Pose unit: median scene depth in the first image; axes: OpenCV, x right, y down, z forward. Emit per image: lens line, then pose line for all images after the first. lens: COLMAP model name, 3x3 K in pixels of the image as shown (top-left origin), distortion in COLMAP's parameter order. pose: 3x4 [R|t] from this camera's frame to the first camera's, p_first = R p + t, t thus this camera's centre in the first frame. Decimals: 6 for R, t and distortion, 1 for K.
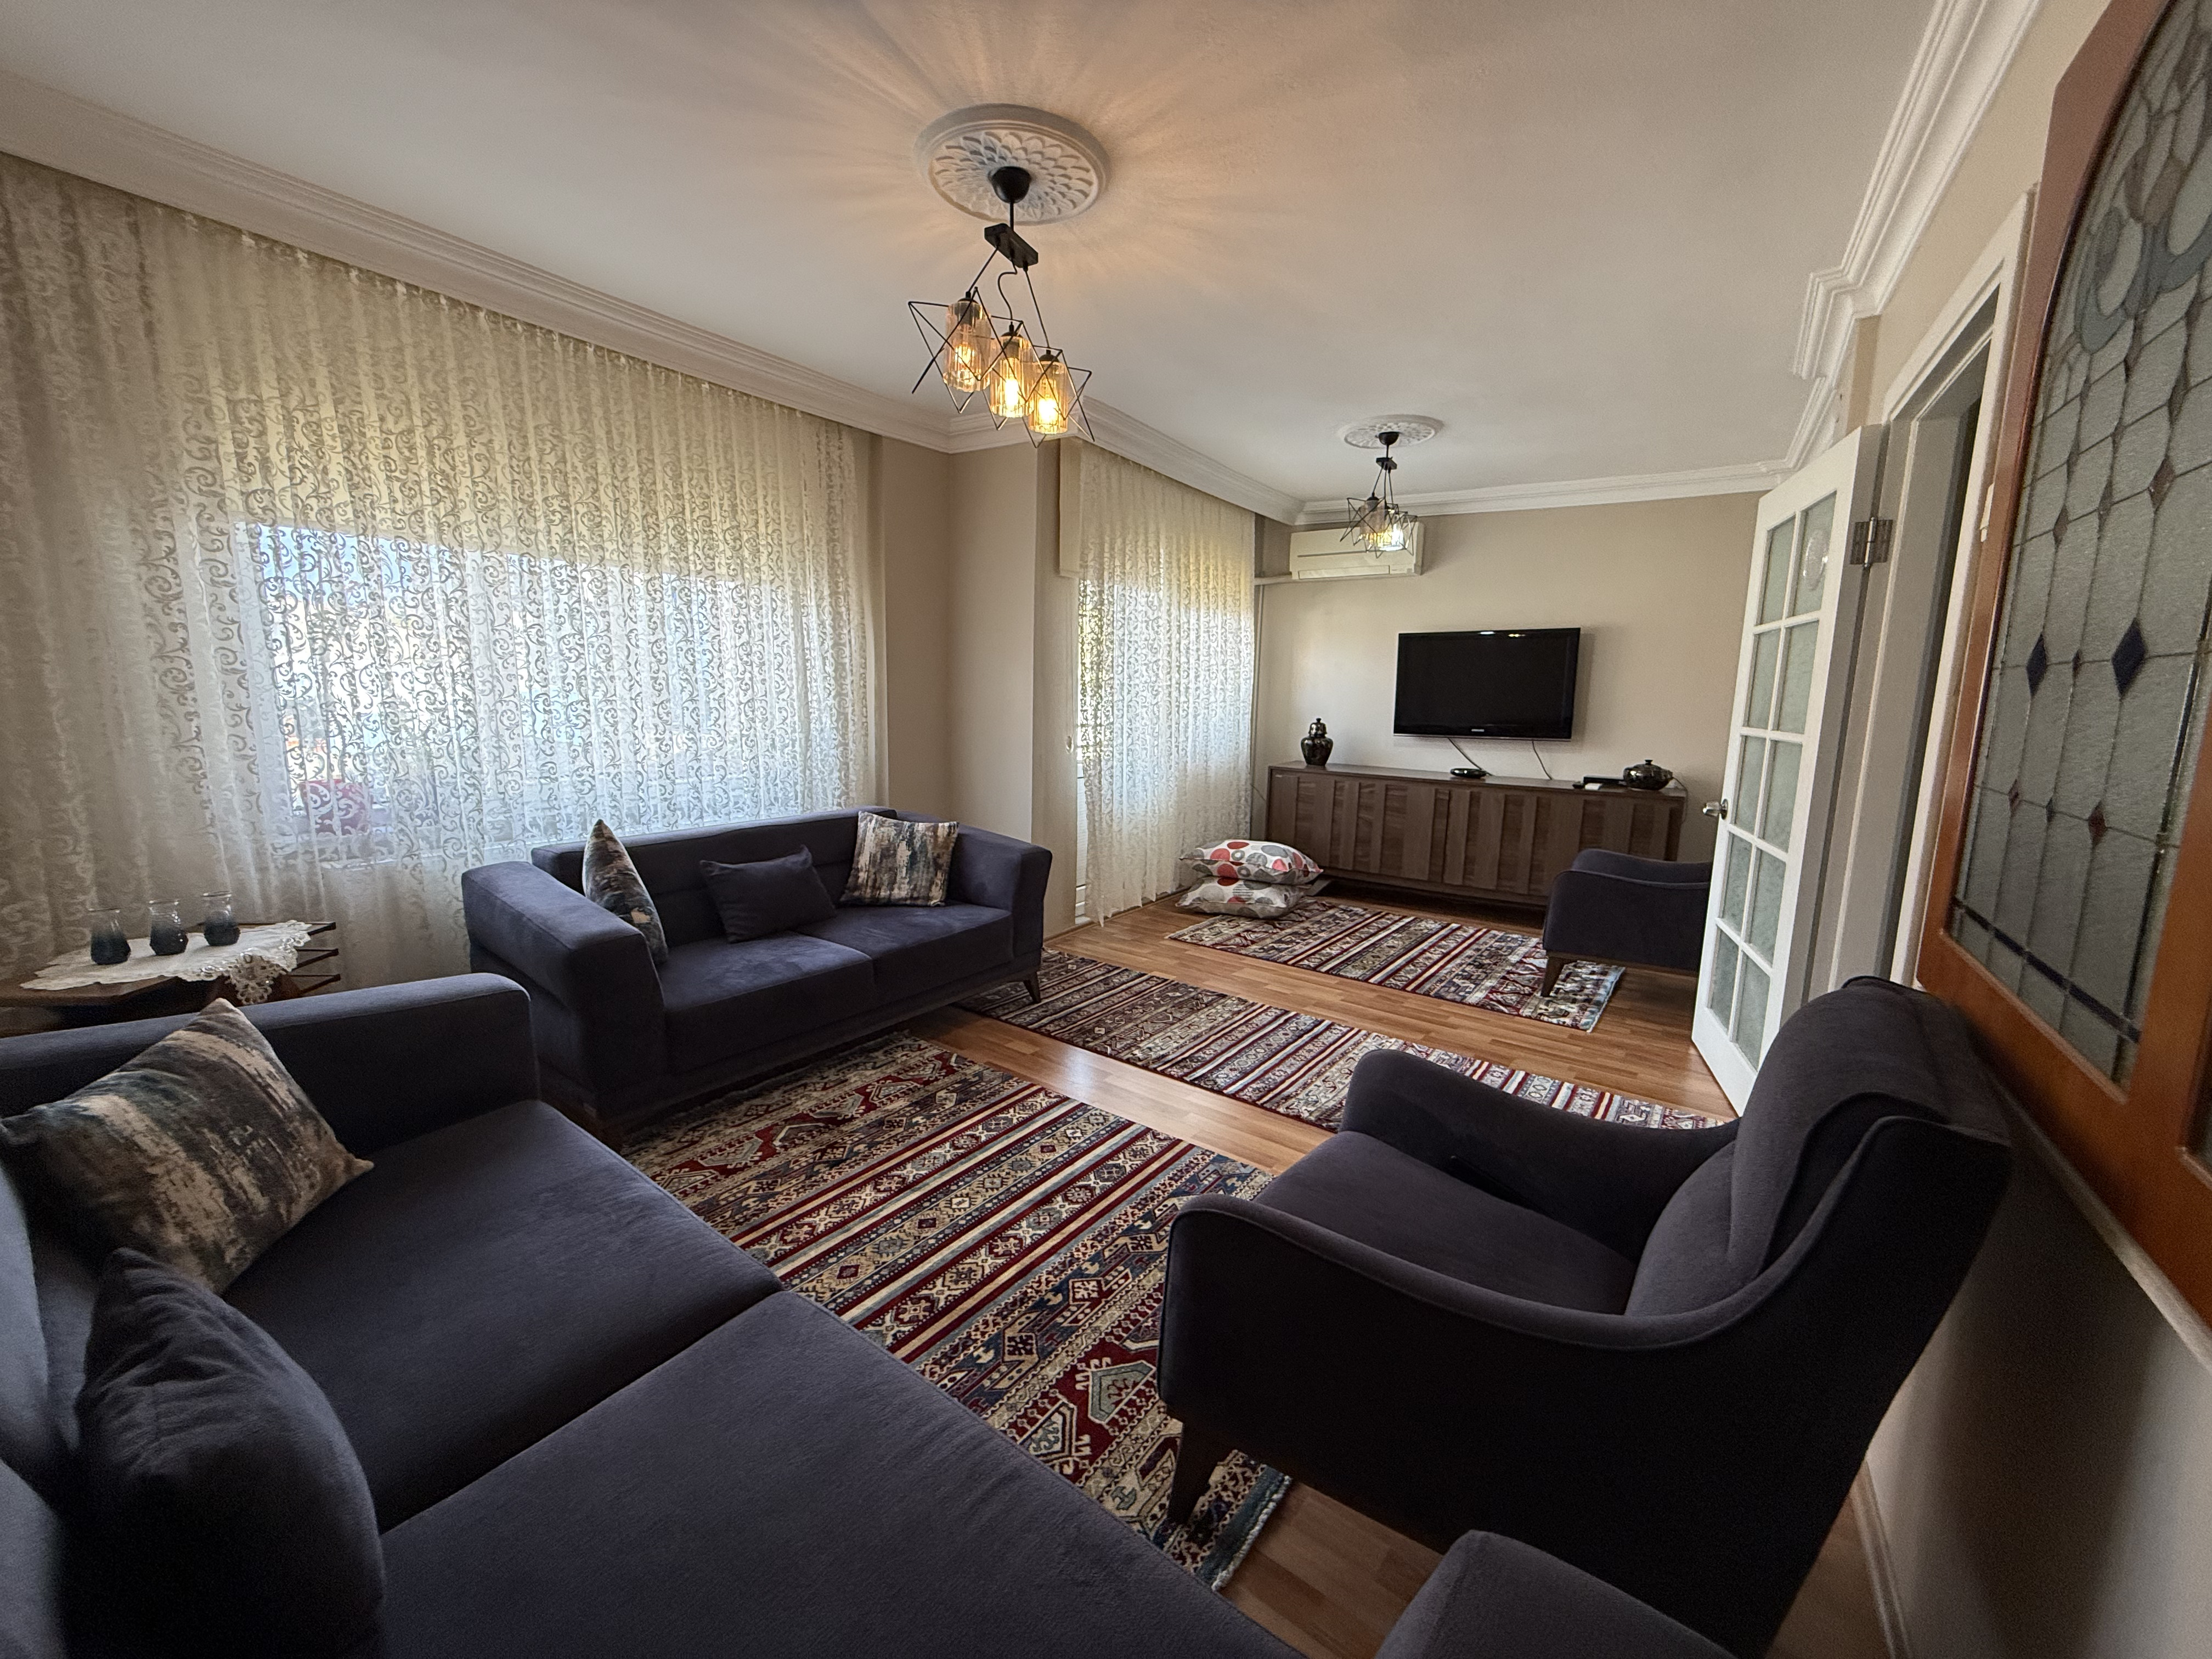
lens RADIAL K [[874.4, 0, 1096.8], [0, 874.4, 829.4], [0, 0, 1]] dist [-0.001471, 0.000241]
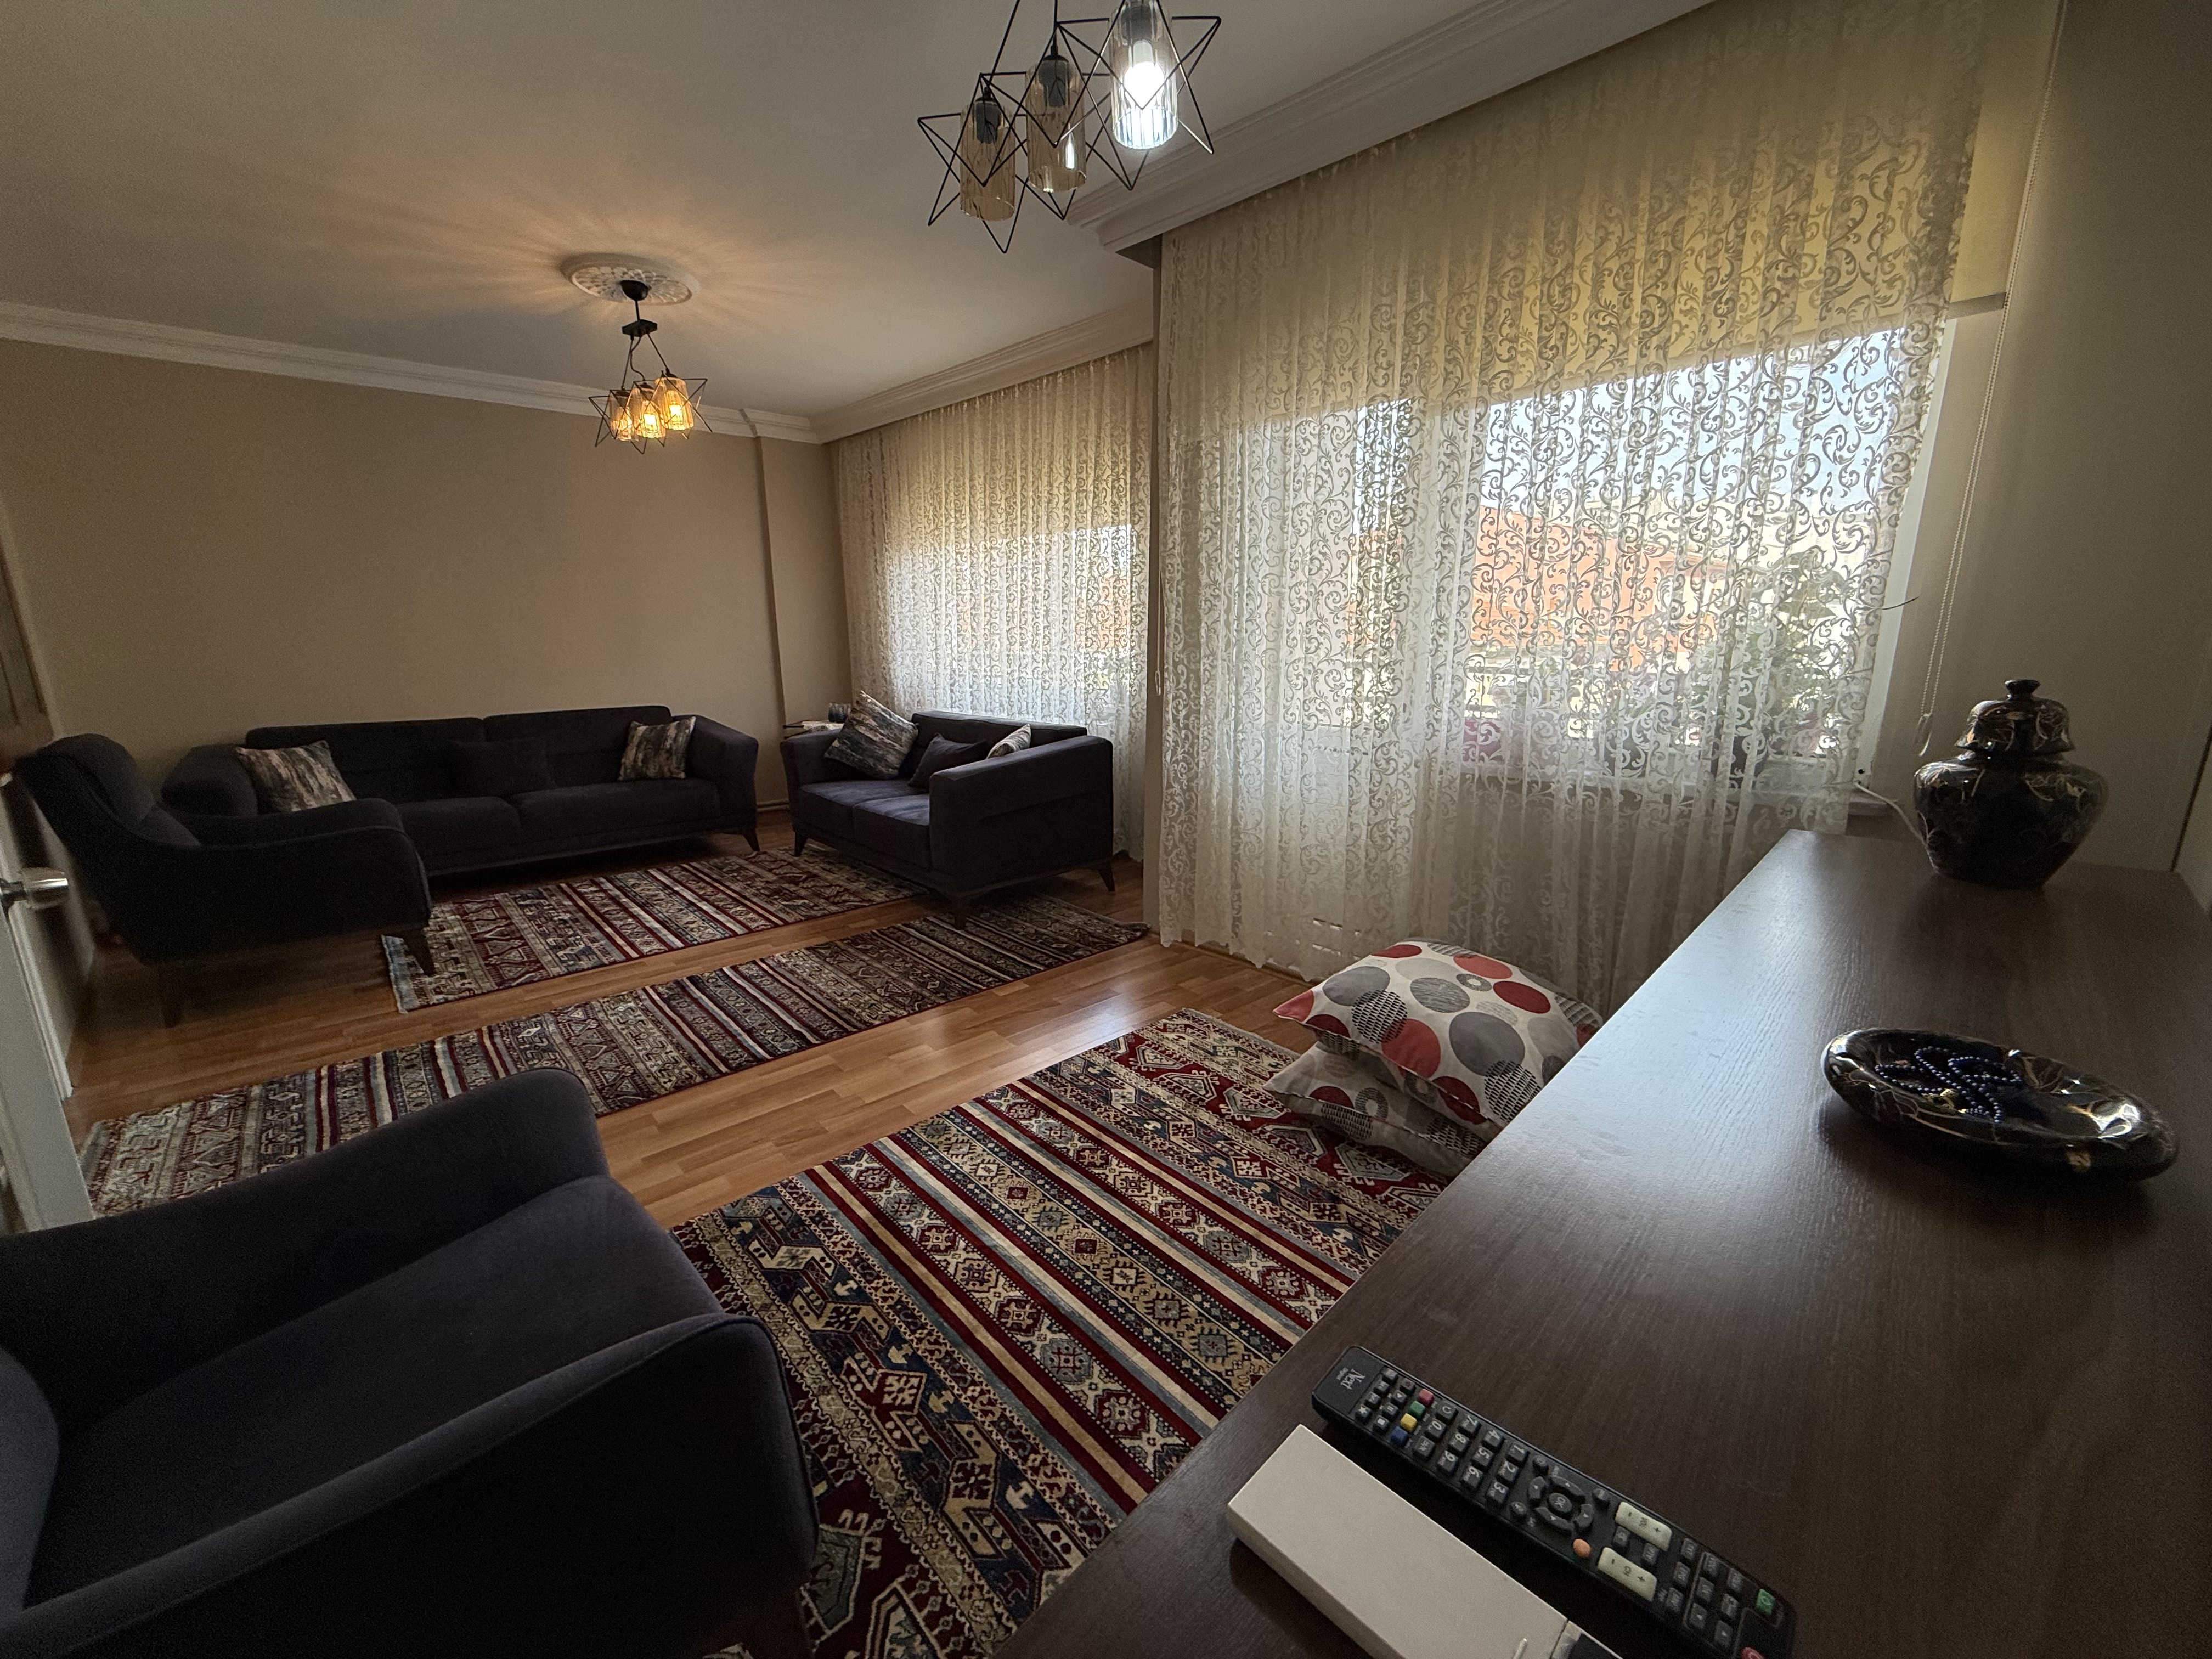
lens RADIAL K [[874.4, 0, 1100.8], [0, 874.4, 828.9], [0, 0, 1]] dist [-0.001471, 0.000241]
pose [[-0.188228, 0.200444, -0.961453, 0.878225], [-0.152863, 0.961042, 0.230285, -0.174322], [0.970156, 0.190316, -0.150254, 1.347679]]
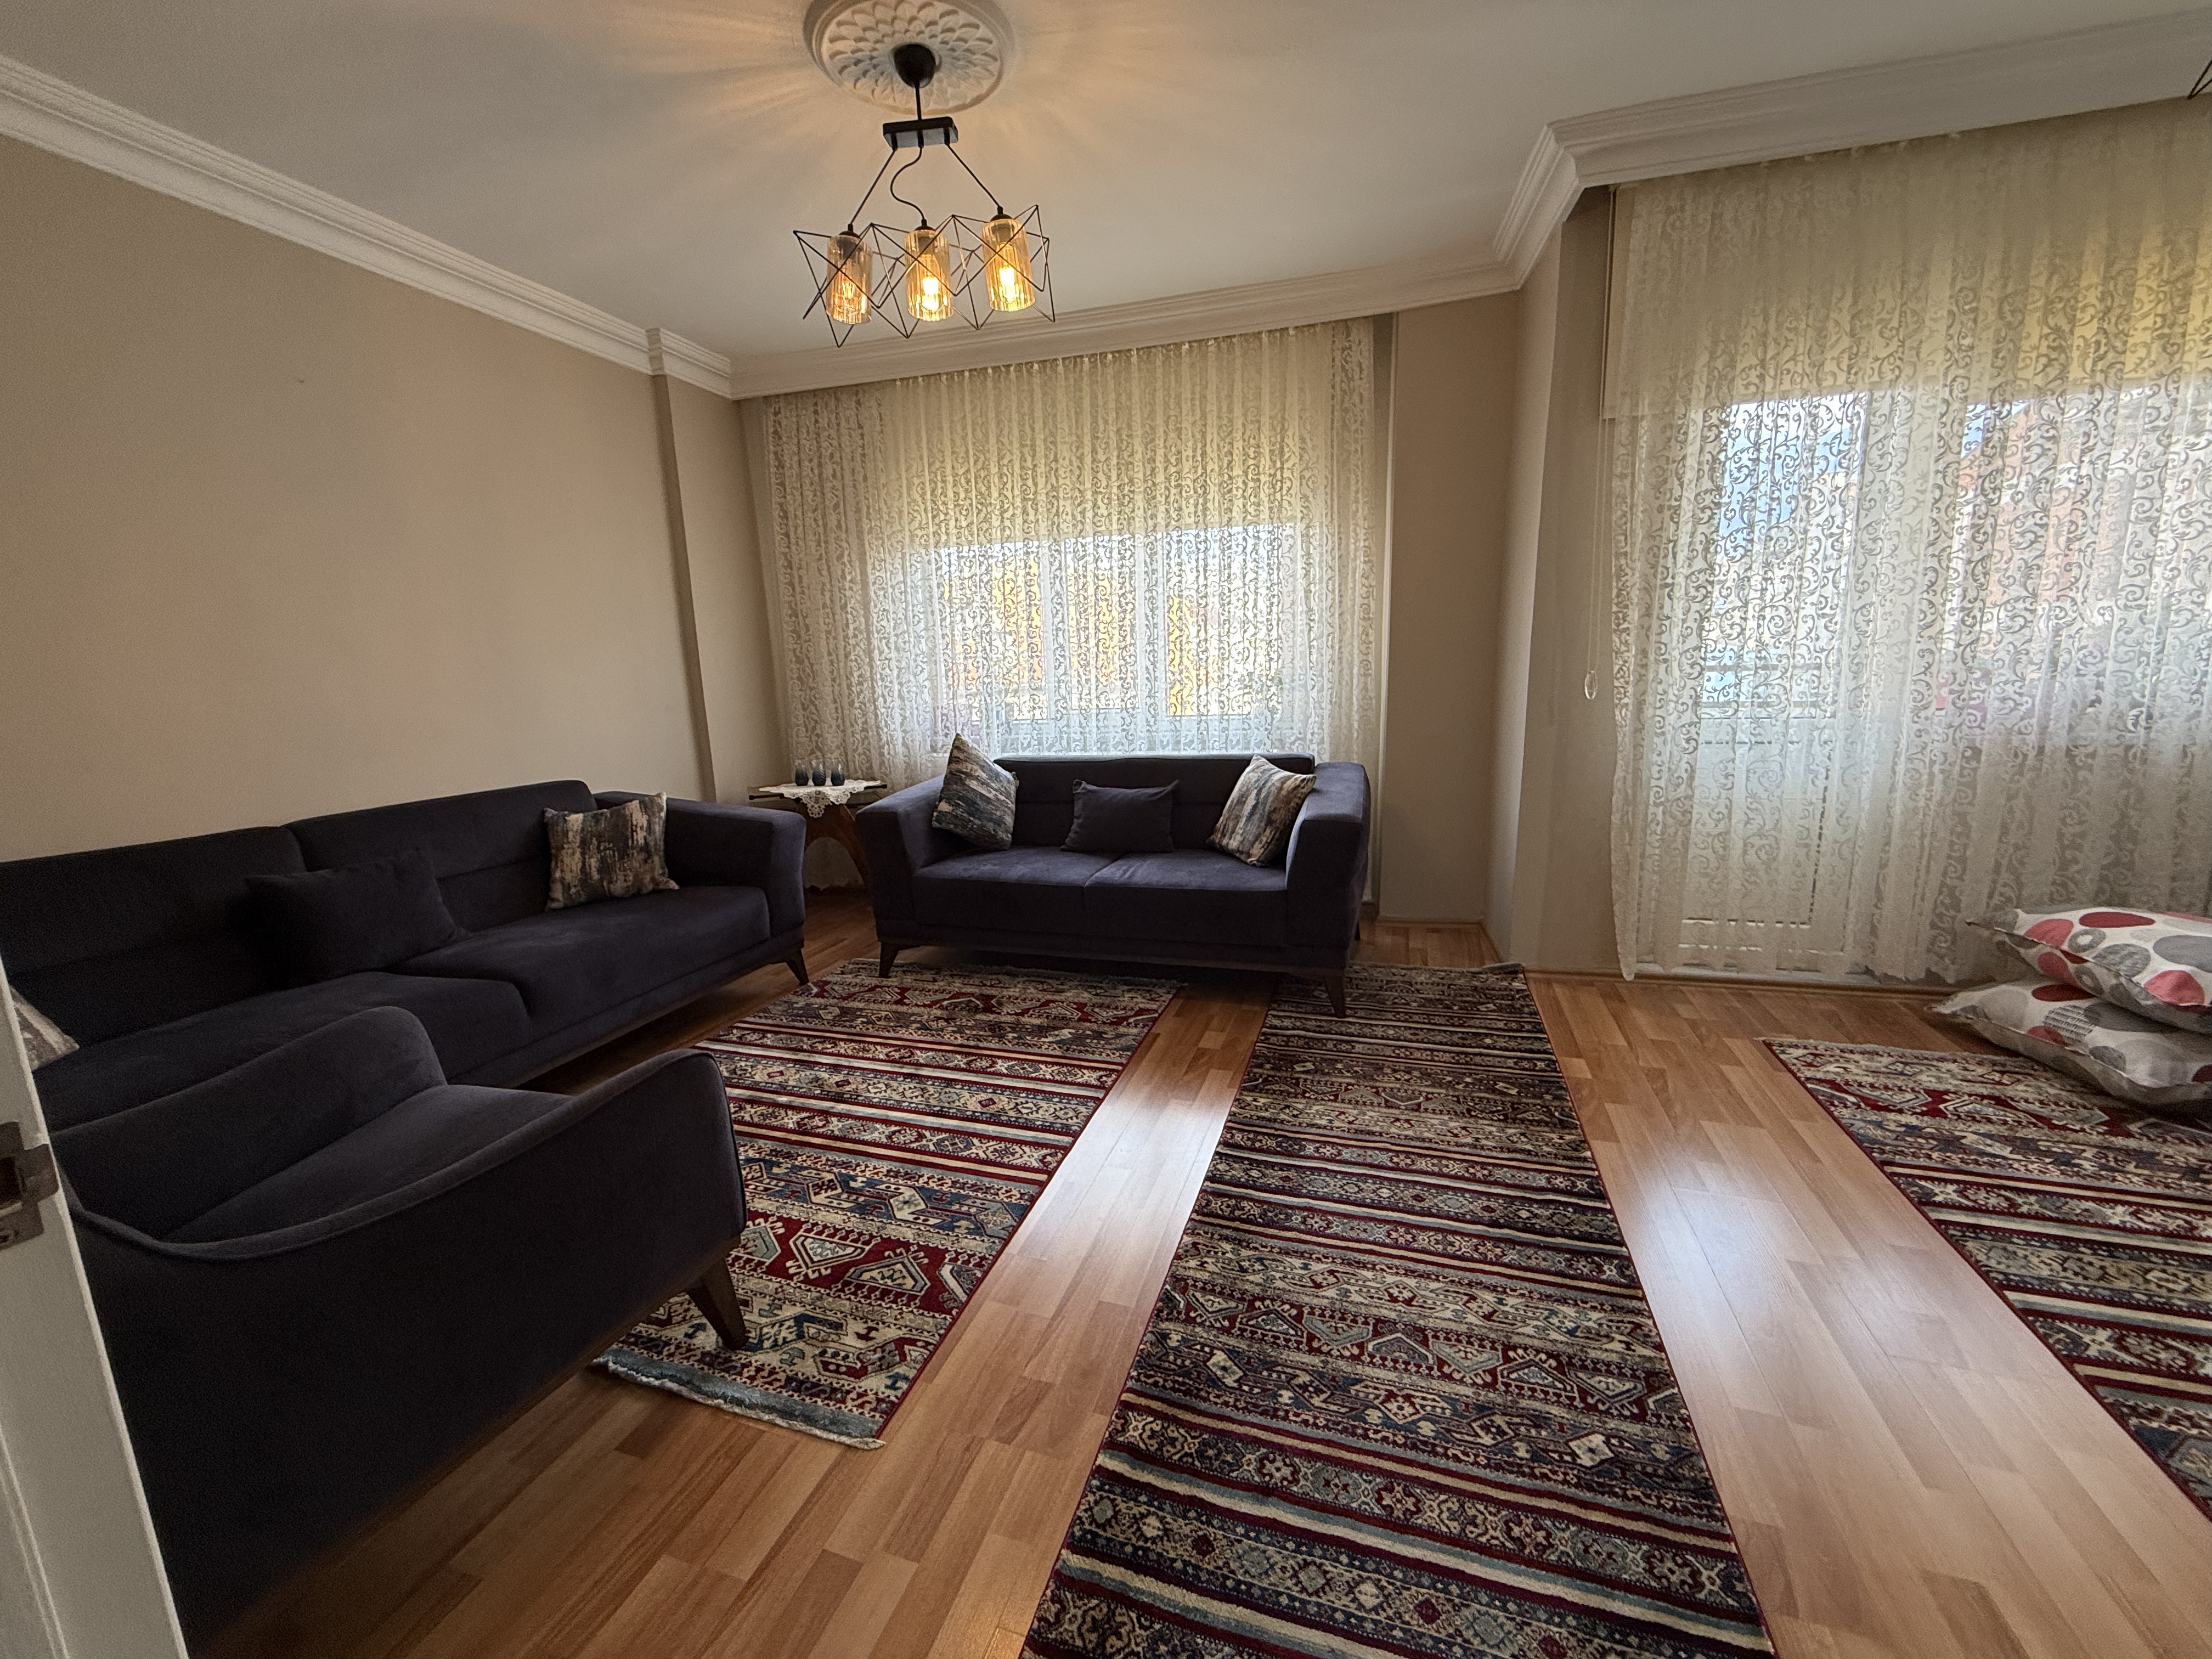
lens RADIAL K [[874.4, 0, 1107.5], [0, 874.4, 830.0], [0, 0, 1]] dist [-0.001471, 0.000241]
pose [[0.328038, 0.141083, -0.934070, 0.586077], [-0.110605, 0.987720, 0.110343, -0.027724], [0.938167, 0.067117, 0.339614, 0.562625]]
